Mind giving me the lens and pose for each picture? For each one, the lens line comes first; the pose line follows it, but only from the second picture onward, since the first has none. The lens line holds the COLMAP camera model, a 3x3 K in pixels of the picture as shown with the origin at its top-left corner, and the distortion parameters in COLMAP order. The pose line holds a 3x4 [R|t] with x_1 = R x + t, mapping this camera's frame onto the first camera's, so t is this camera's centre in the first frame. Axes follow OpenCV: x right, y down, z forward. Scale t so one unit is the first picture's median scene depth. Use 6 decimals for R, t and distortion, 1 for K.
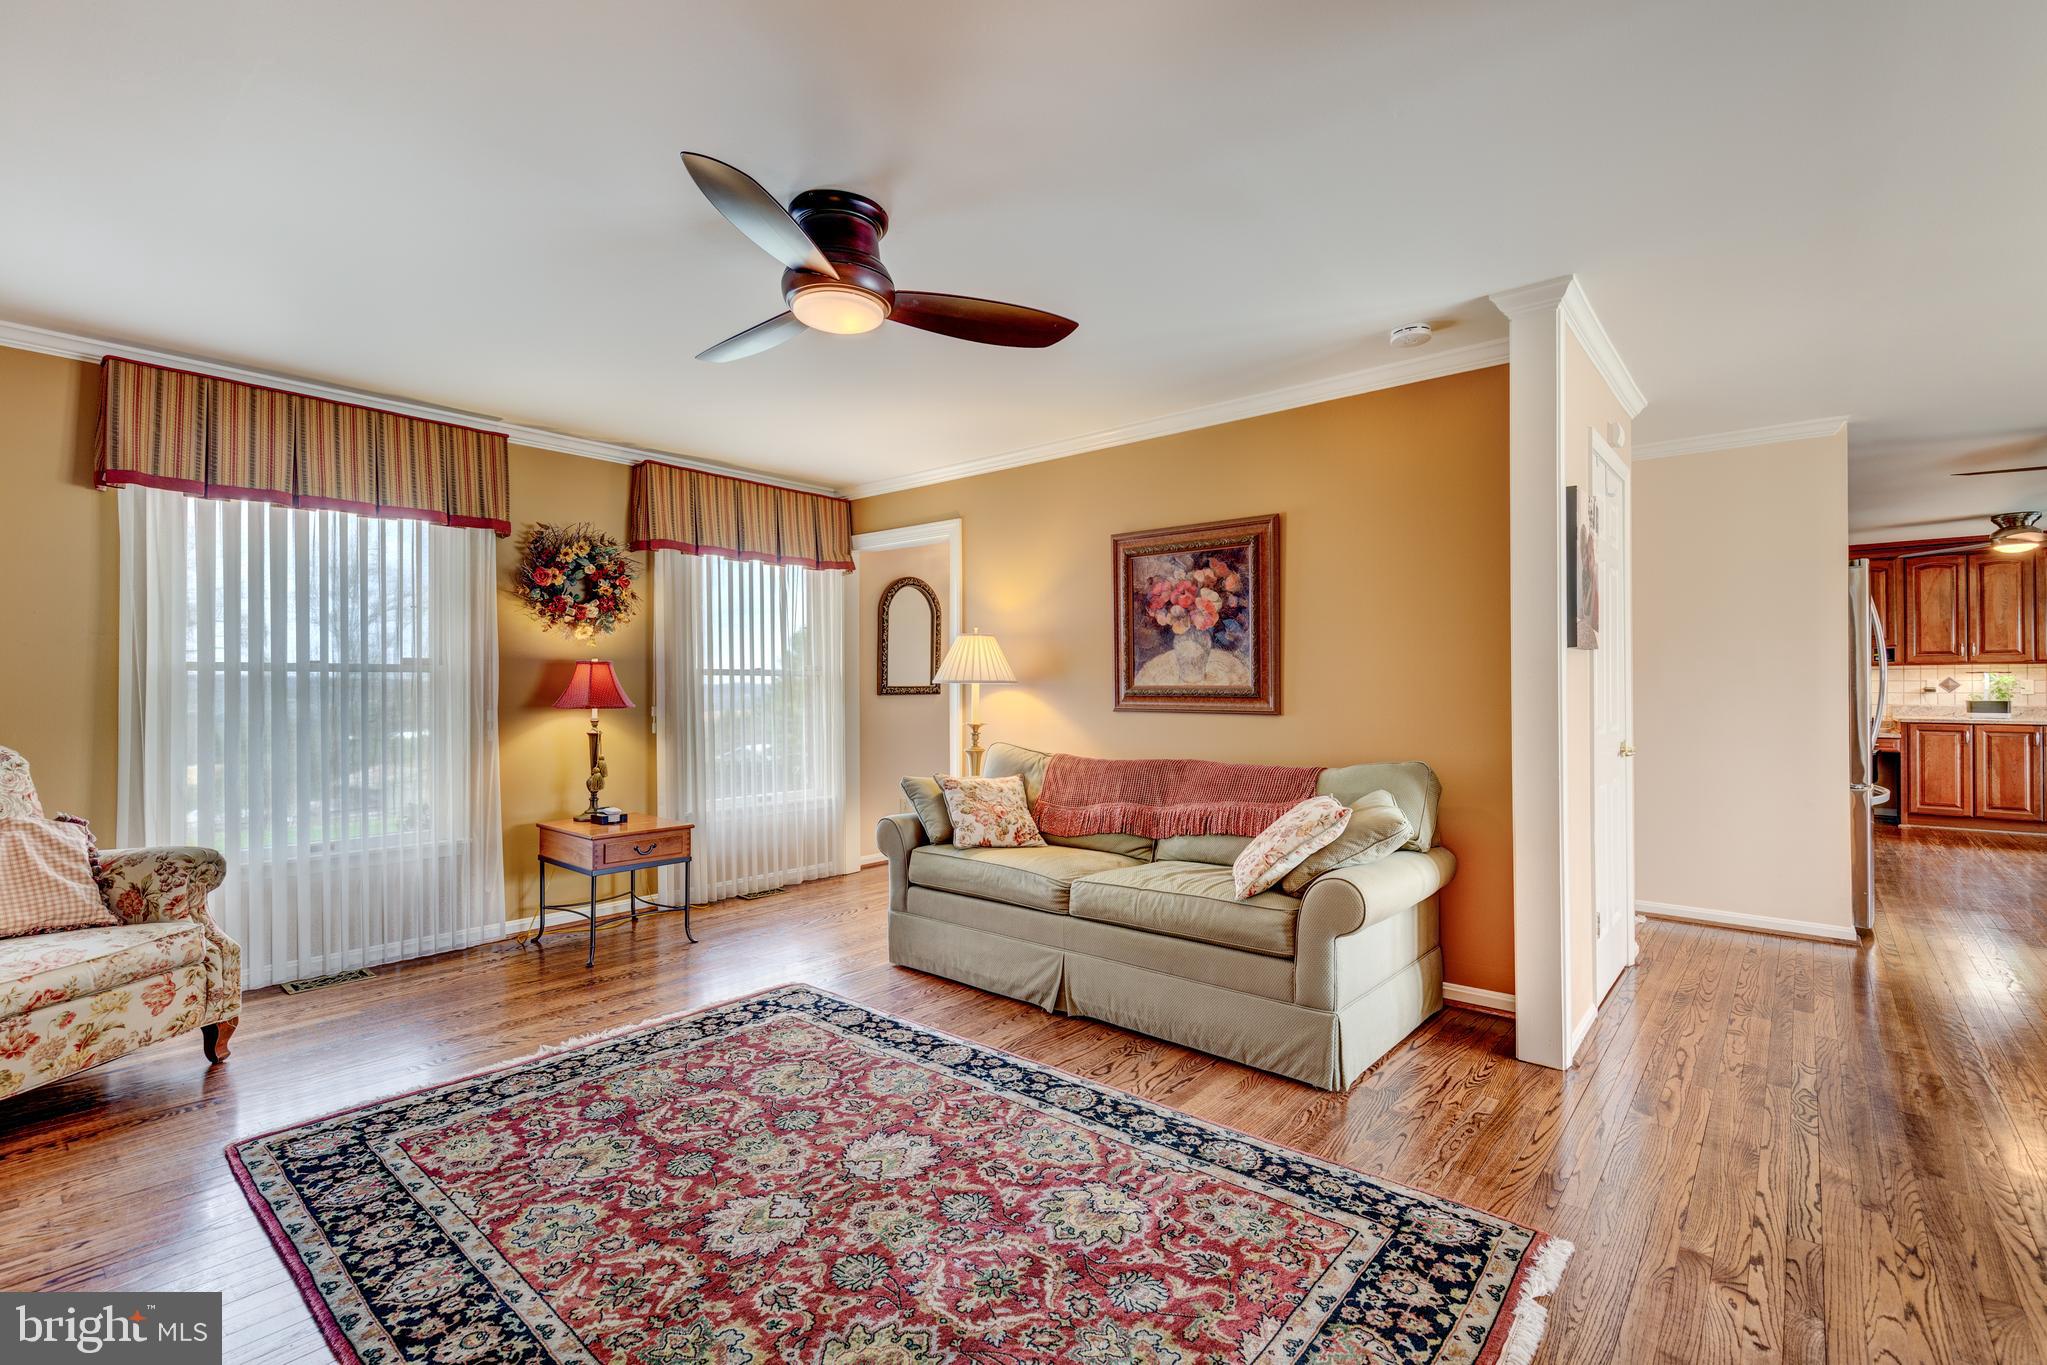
lens RADIAL K [[922.7, 0, 1027.0], [0, 922.7, 679.1], [0, 0, 1]] dist [0.013271, -0.004263]
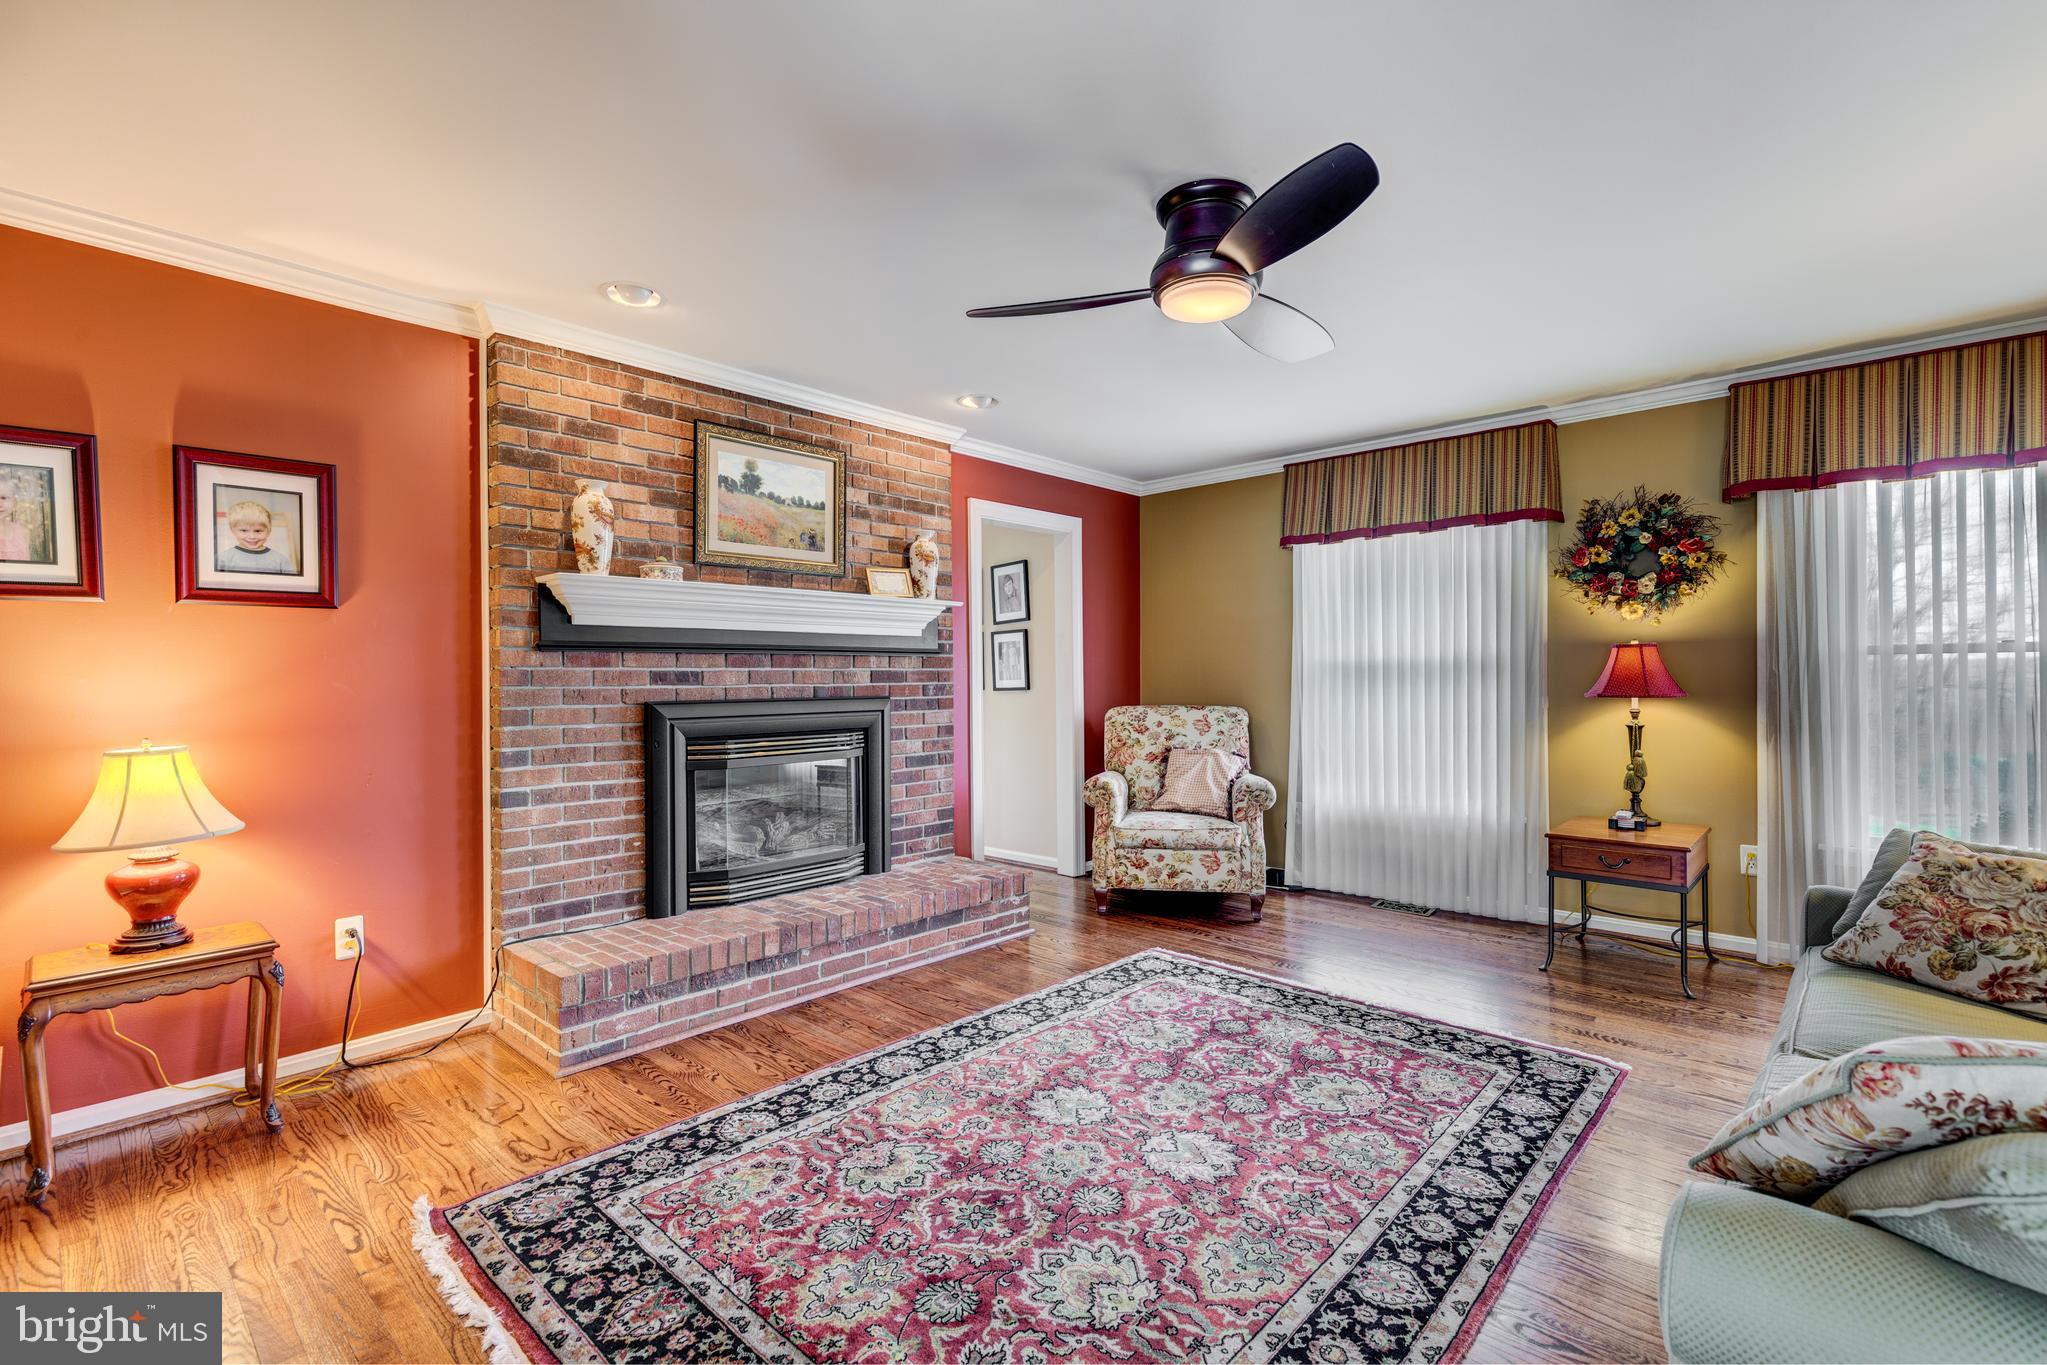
lens RADIAL K [[922.7, 0, 1029.3], [0, 922.7, 679.6], [0, 0, 1]] dist [0.013271, -0.004263]
pose [[-0.036364, 0.008461, -0.999303, 0.590578], [0.014420, 0.999864, 0.007941, -0.001738], [0.999235, -0.014121, -0.036481, 0.613009]]
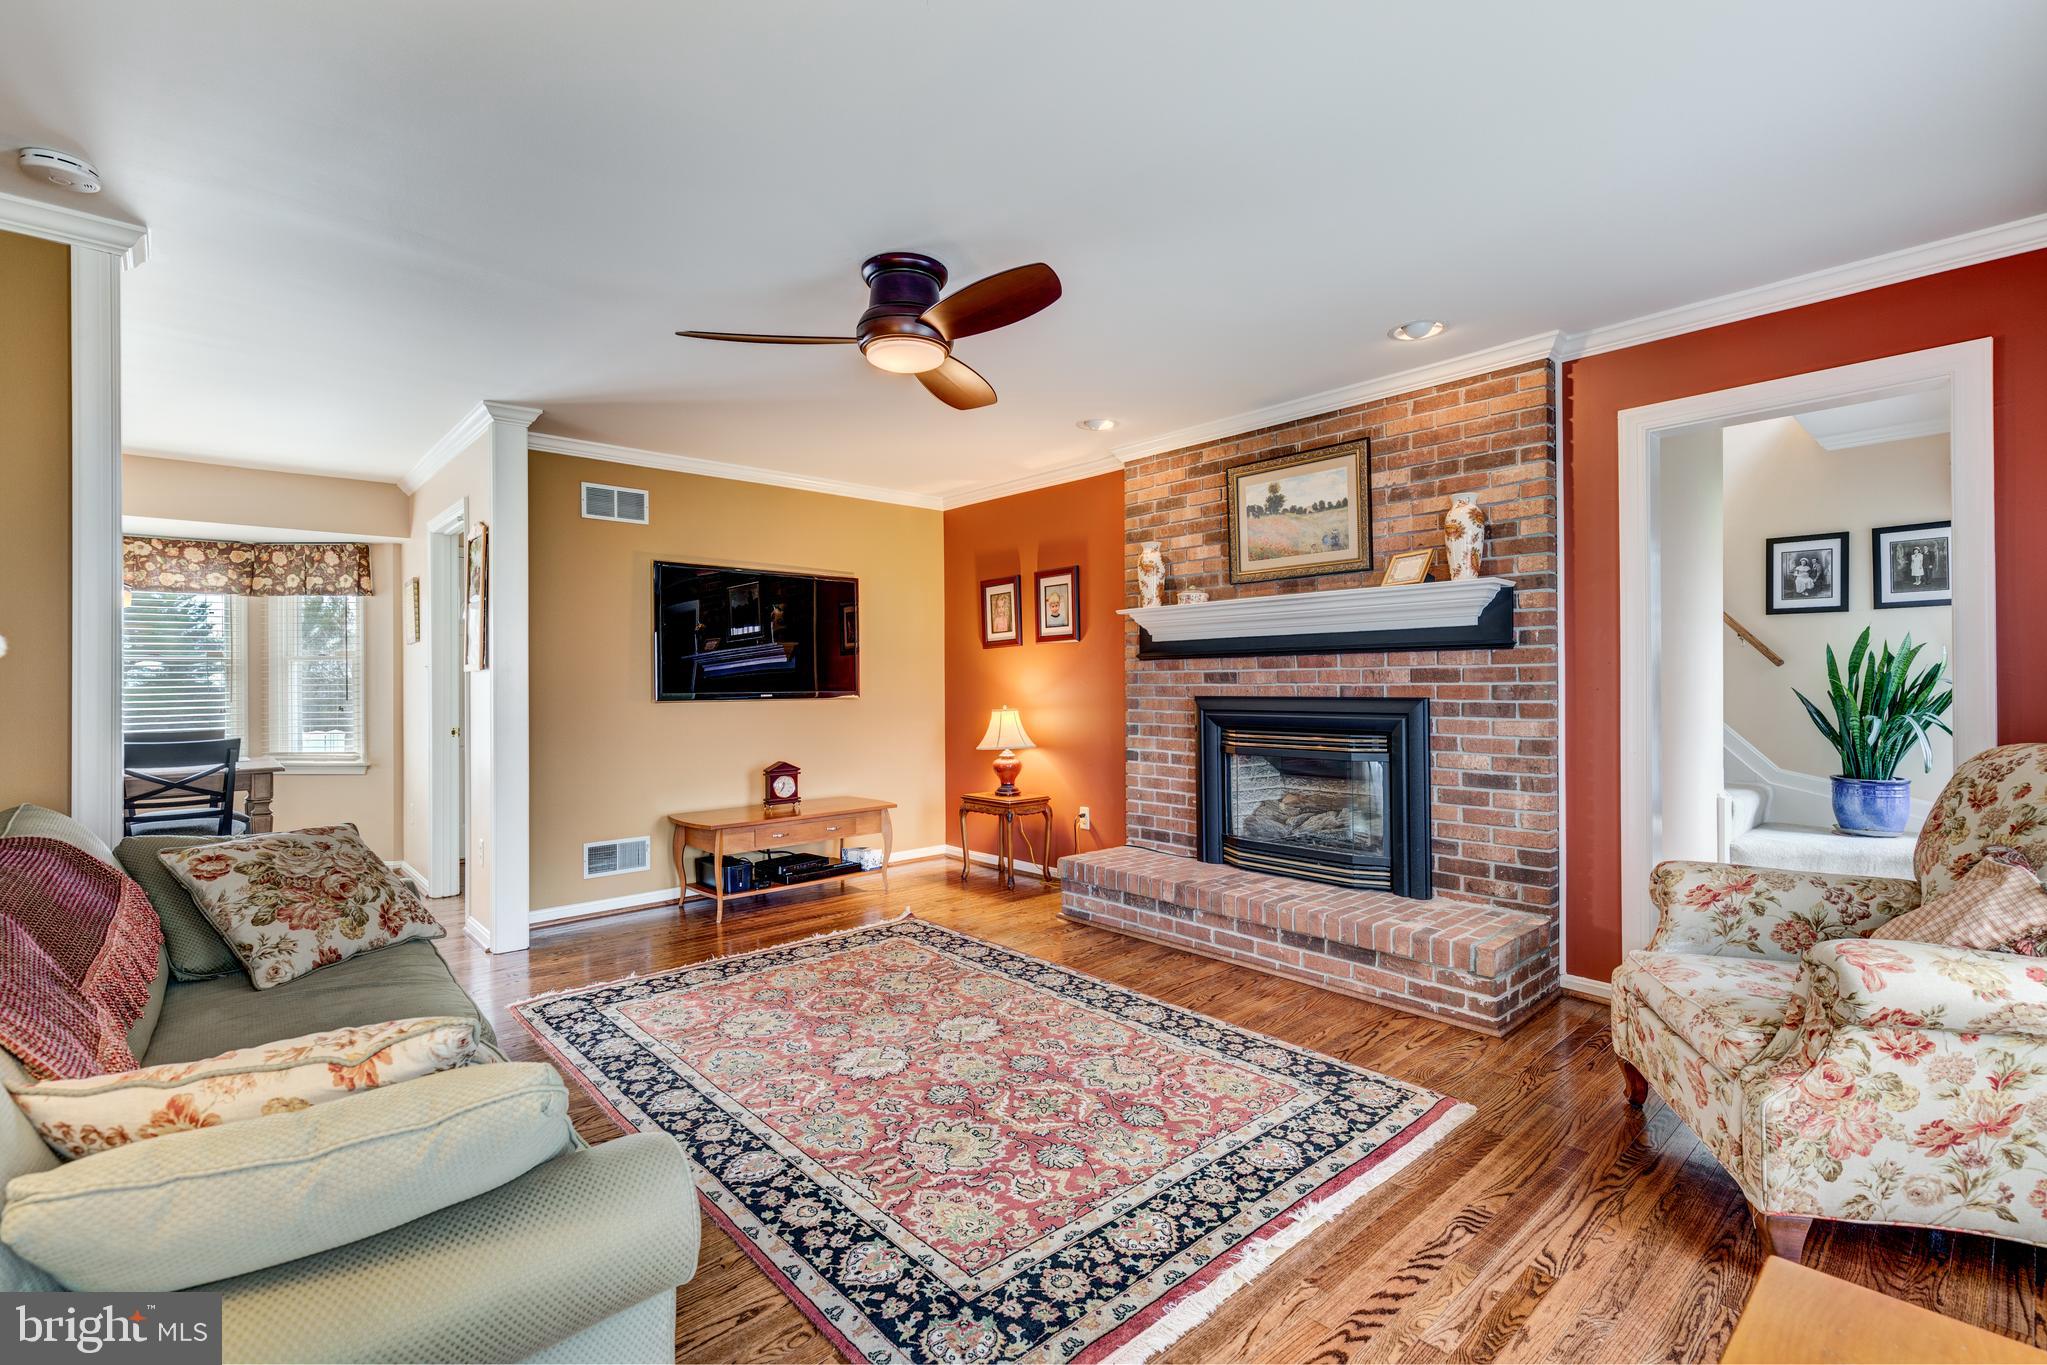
lens RADIAL K [[922.7, 0, 1017.9], [0, 922.7, 678.2], [0, 0, 1]] dist [0.013271, -0.004263]
pose [[-0.990447, 0.010912, 0.137464, -0.362353], [0.009142, 0.999867, -0.013498, 0.015186], [-0.137593, -0.012113, -0.990415, 1.546159]]
